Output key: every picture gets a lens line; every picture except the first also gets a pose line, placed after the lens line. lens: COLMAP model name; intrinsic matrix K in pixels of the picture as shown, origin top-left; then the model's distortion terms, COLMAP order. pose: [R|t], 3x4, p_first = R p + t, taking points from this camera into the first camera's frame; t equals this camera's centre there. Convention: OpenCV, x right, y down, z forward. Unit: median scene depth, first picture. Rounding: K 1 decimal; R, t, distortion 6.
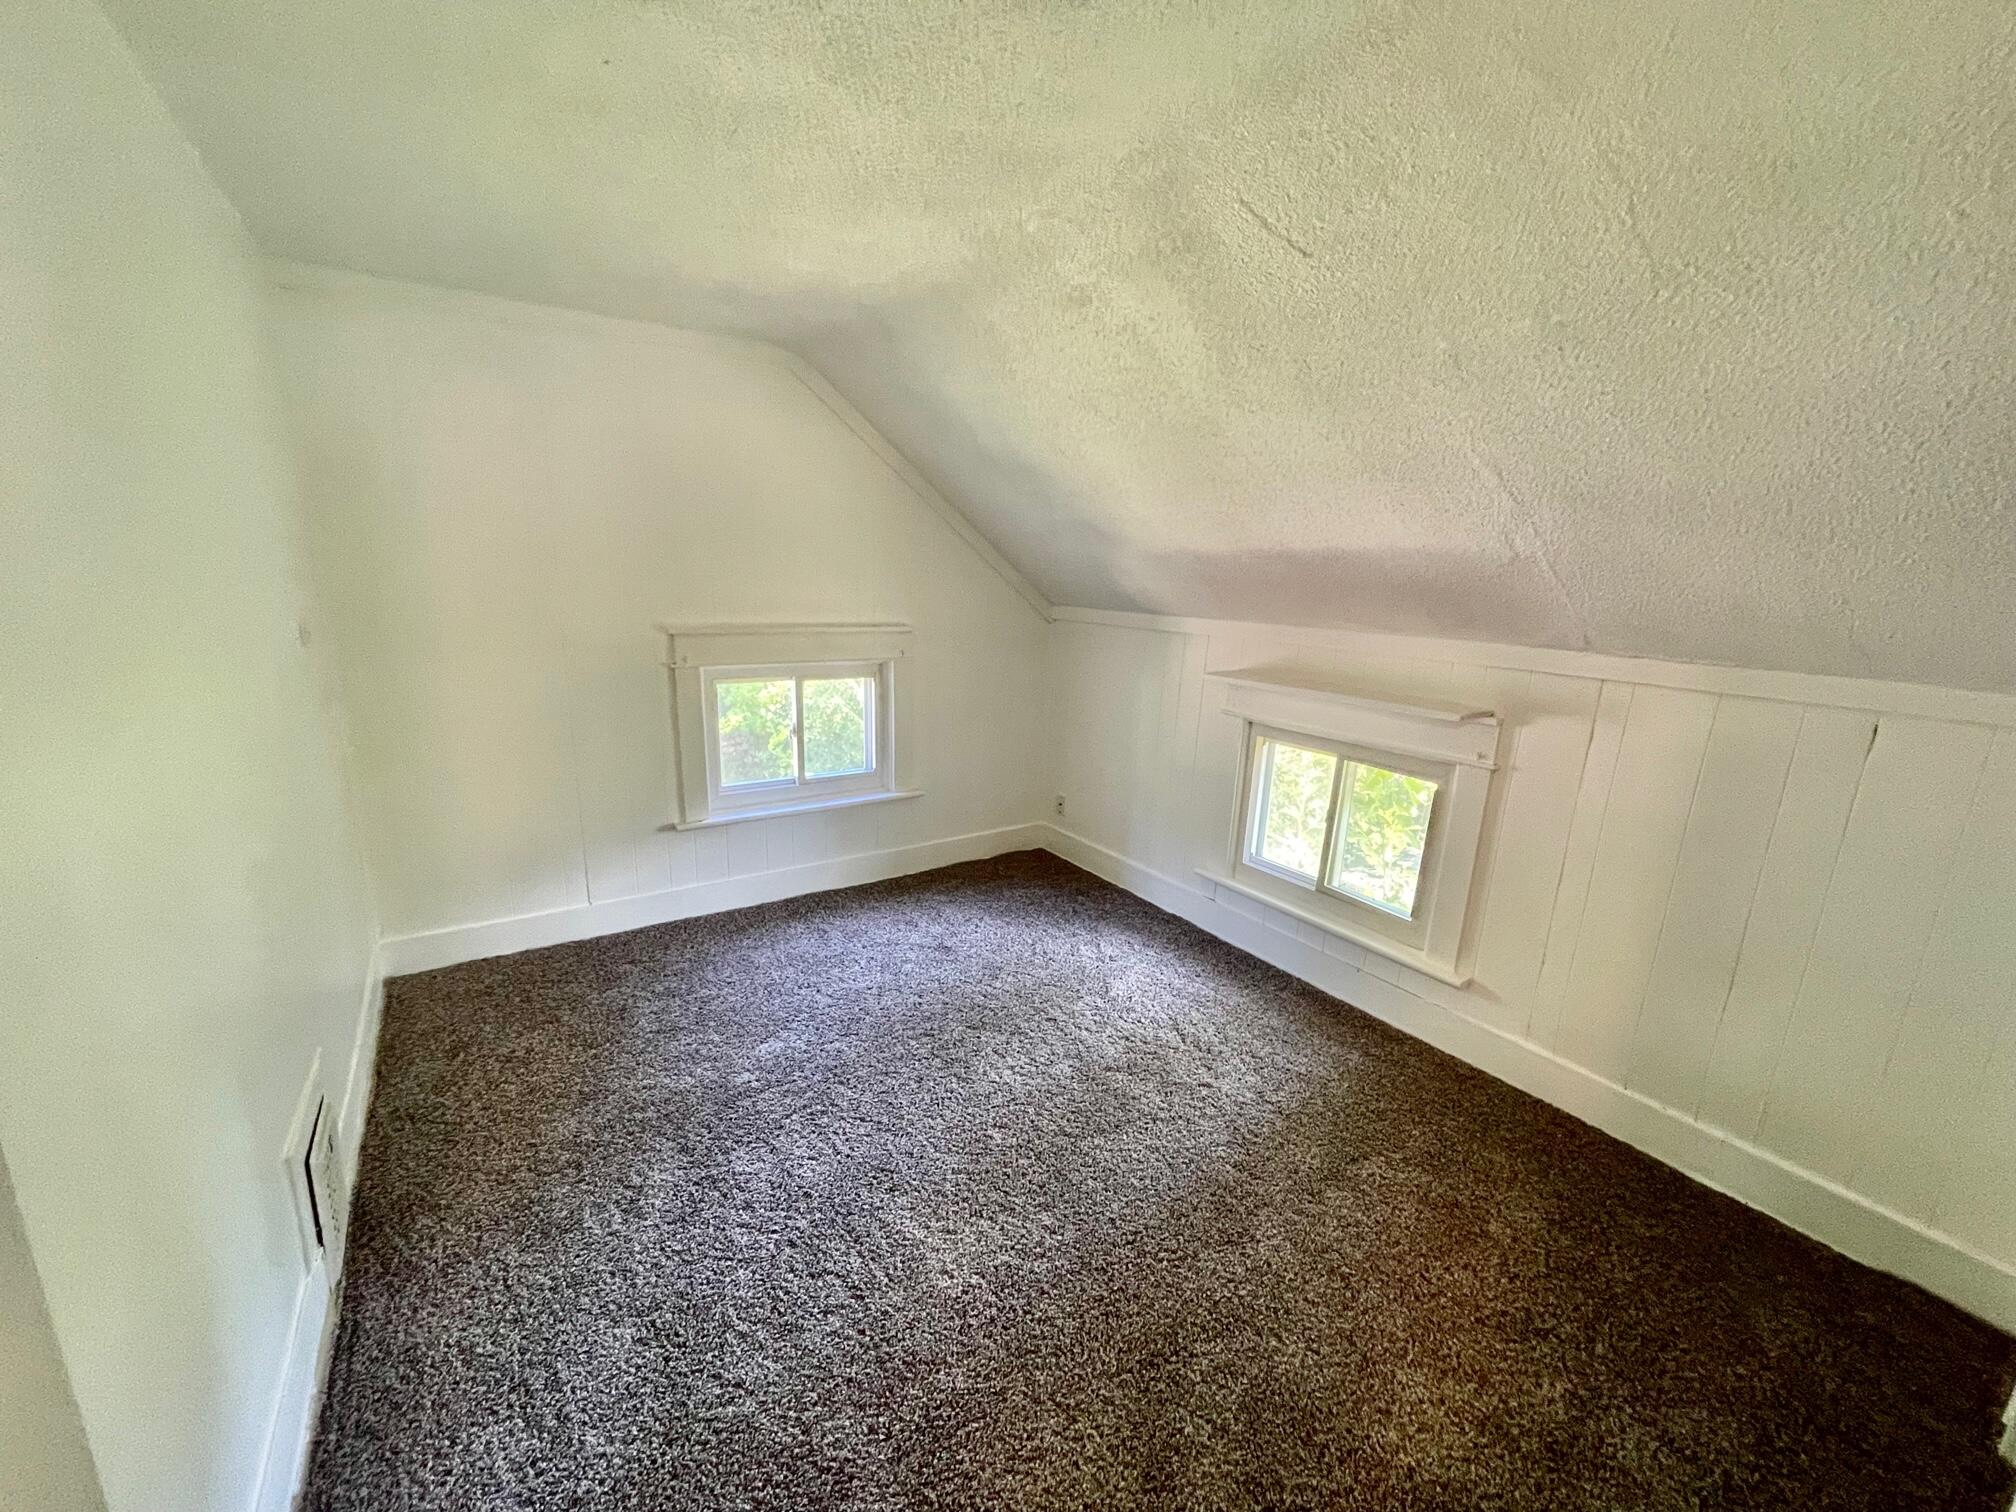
lens RADIAL K [[810.9, 0, 1004.2], [0, 810.9, 759.8], [0, 0, 1]] dist [-0.002517, -0.000383]
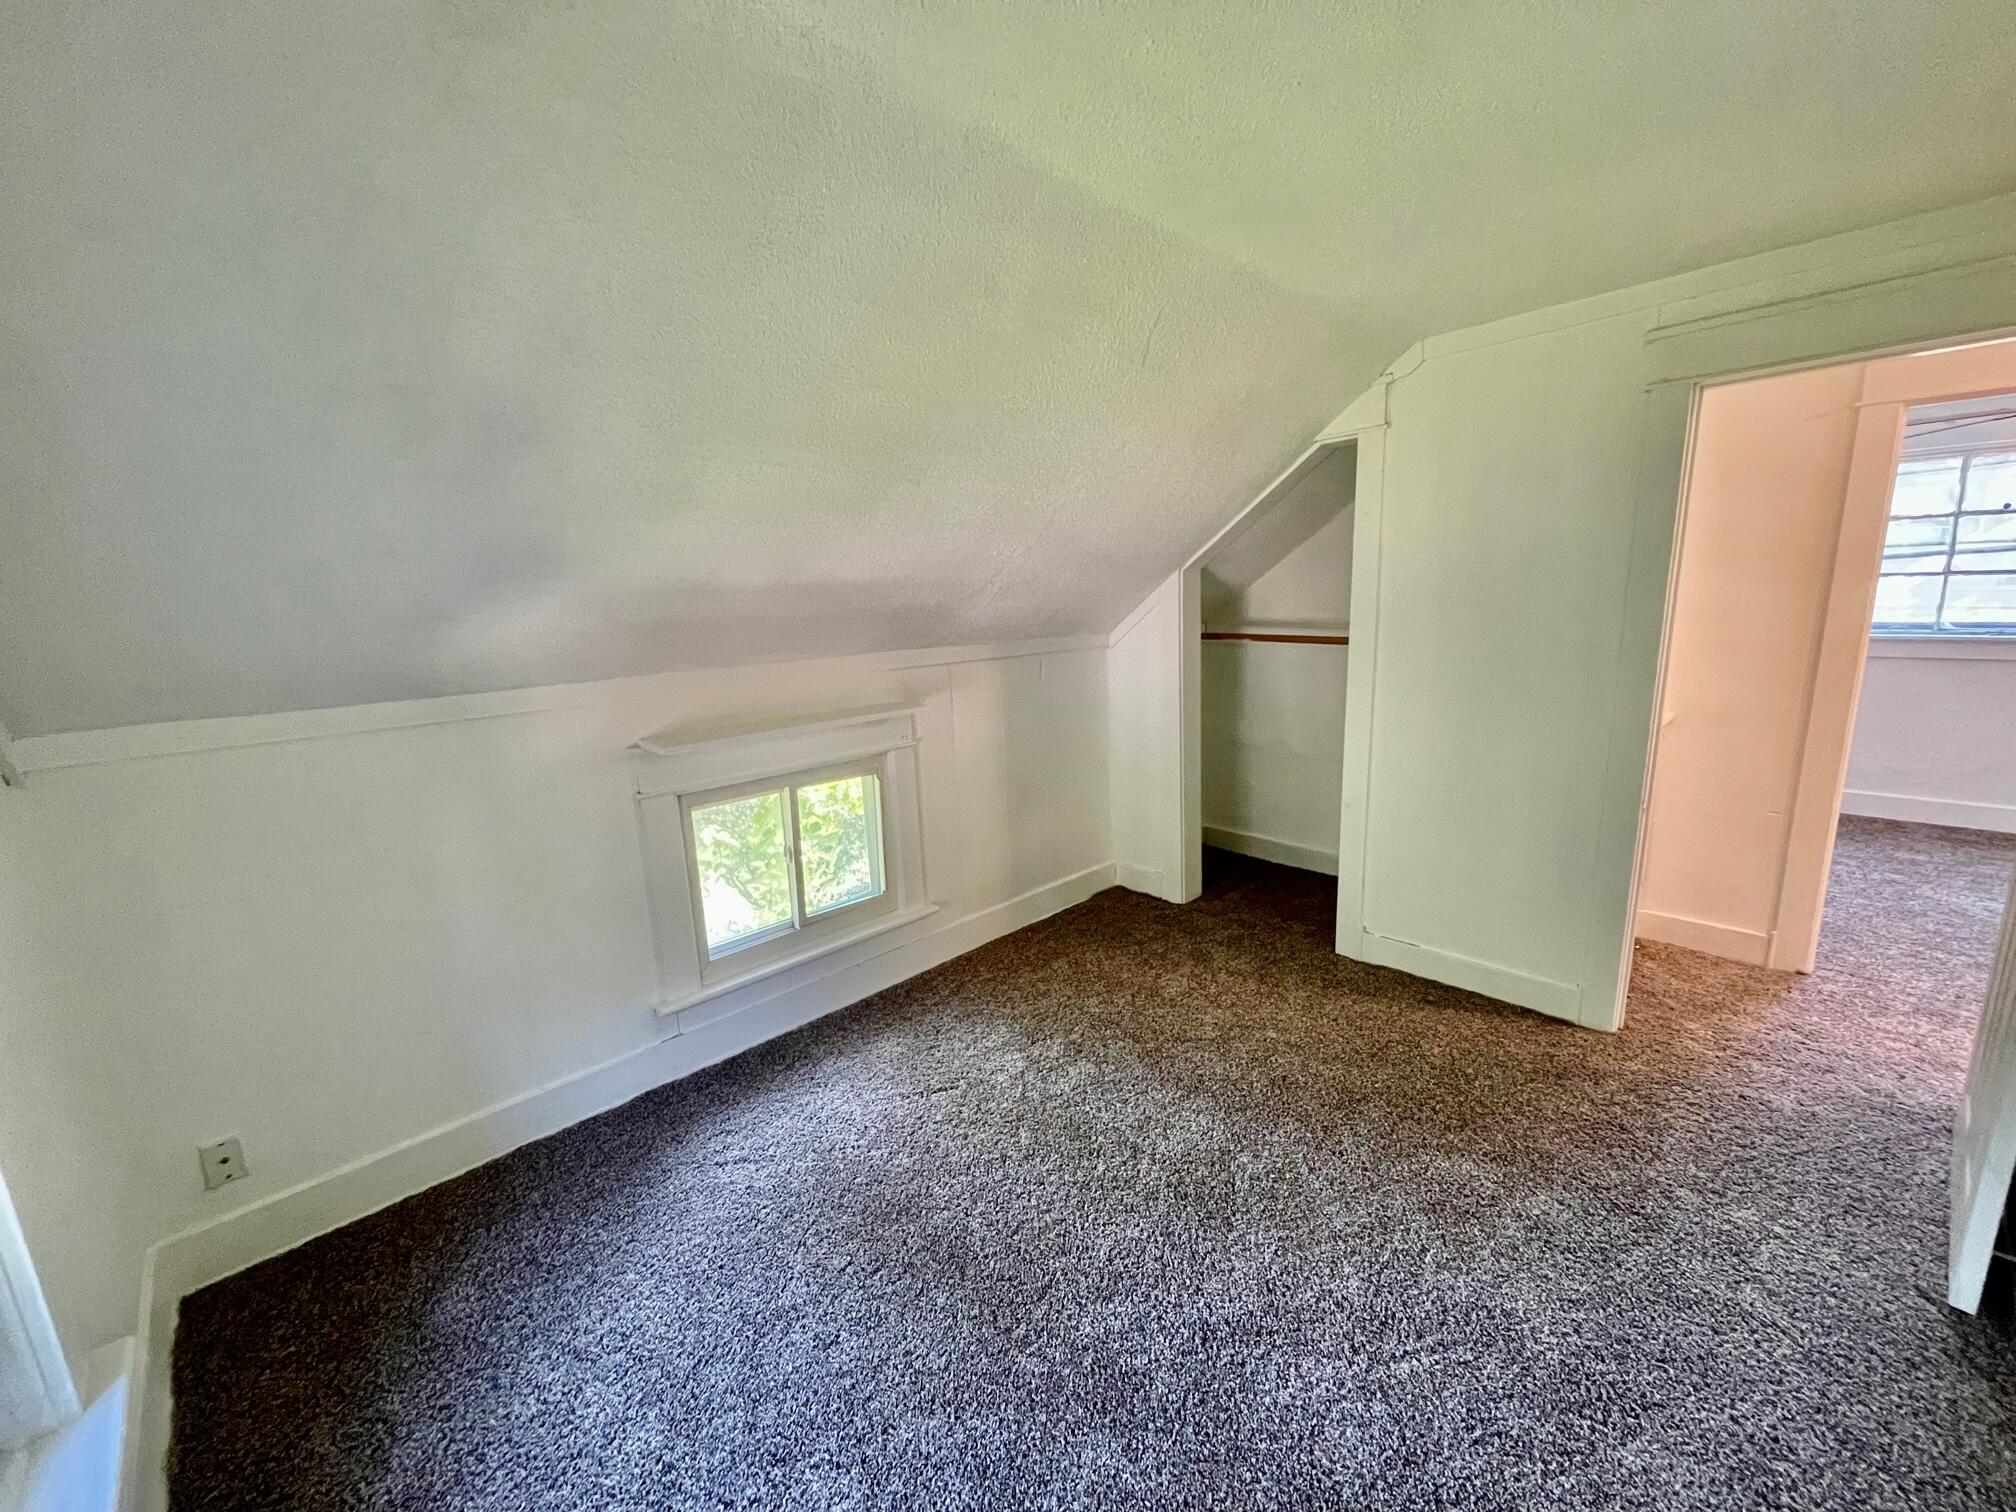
lens RADIAL K [[810.9, 0, 1008.4], [0, 810.9, 758.5], [0, 0, 1]] dist [-0.002517, -0.000383]
pose [[-0.196552, -0.207428, 0.958301, -0.559151], [0.264865, 0.929797, 0.255584, -0.212279], [-0.944041, 0.304056, -0.127813, 0.831940]]
